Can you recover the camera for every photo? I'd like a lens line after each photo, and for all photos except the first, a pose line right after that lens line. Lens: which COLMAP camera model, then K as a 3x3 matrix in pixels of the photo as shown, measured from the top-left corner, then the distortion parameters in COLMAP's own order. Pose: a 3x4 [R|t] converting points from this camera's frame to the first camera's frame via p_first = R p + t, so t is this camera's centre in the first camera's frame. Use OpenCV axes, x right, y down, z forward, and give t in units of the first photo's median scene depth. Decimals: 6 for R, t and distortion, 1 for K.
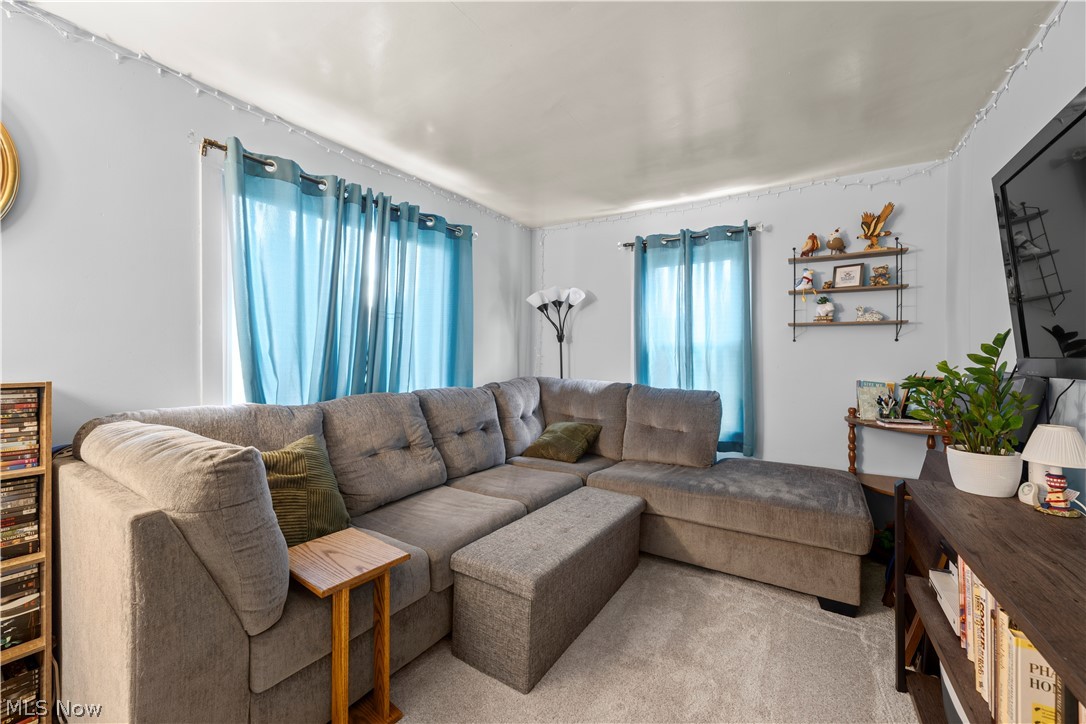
lens RADIAL K [[430.9, 0, 532.7], [0, 430.9, 355.6], [0, 0, 1]] dist [-0.003437, -0.000321]
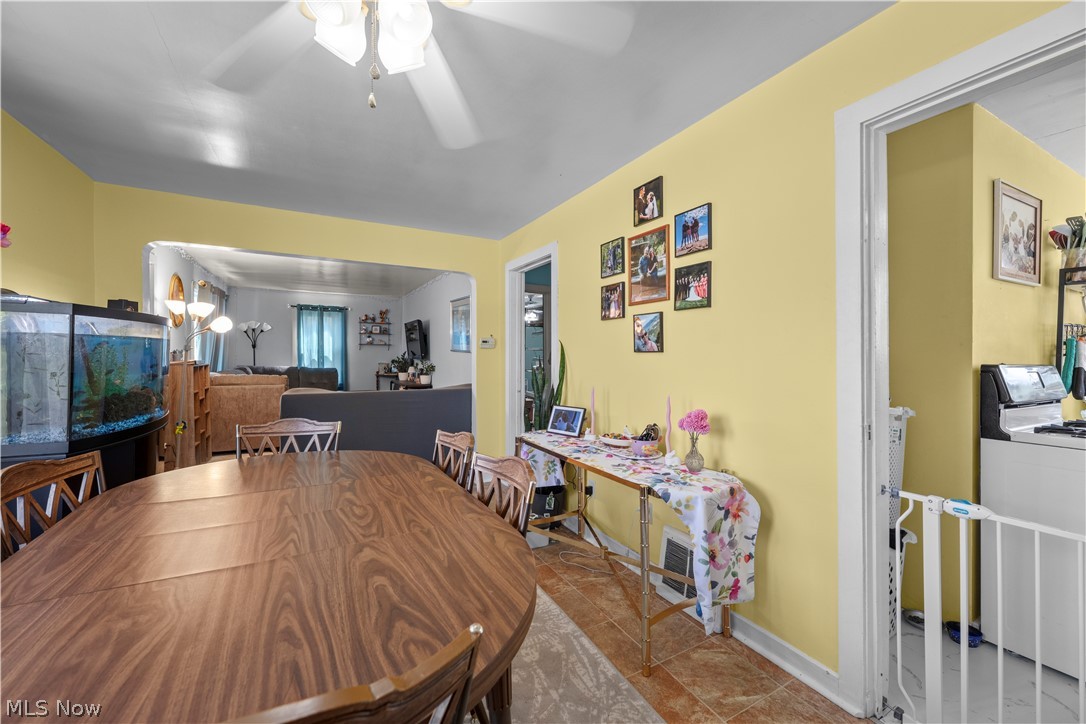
lens RADIAL K [[430.9, 0, 539.4], [0, 430.9, 356.7], [0, 0, 1]] dist [-0.003437, -0.000321]
pose [[0.495275, -0.008292, 0.868697, -1.351684], [-0.002283, 0.999939, 0.010846, -0.021870], [-0.868734, -0.007355, 0.495225, -1.529634]]
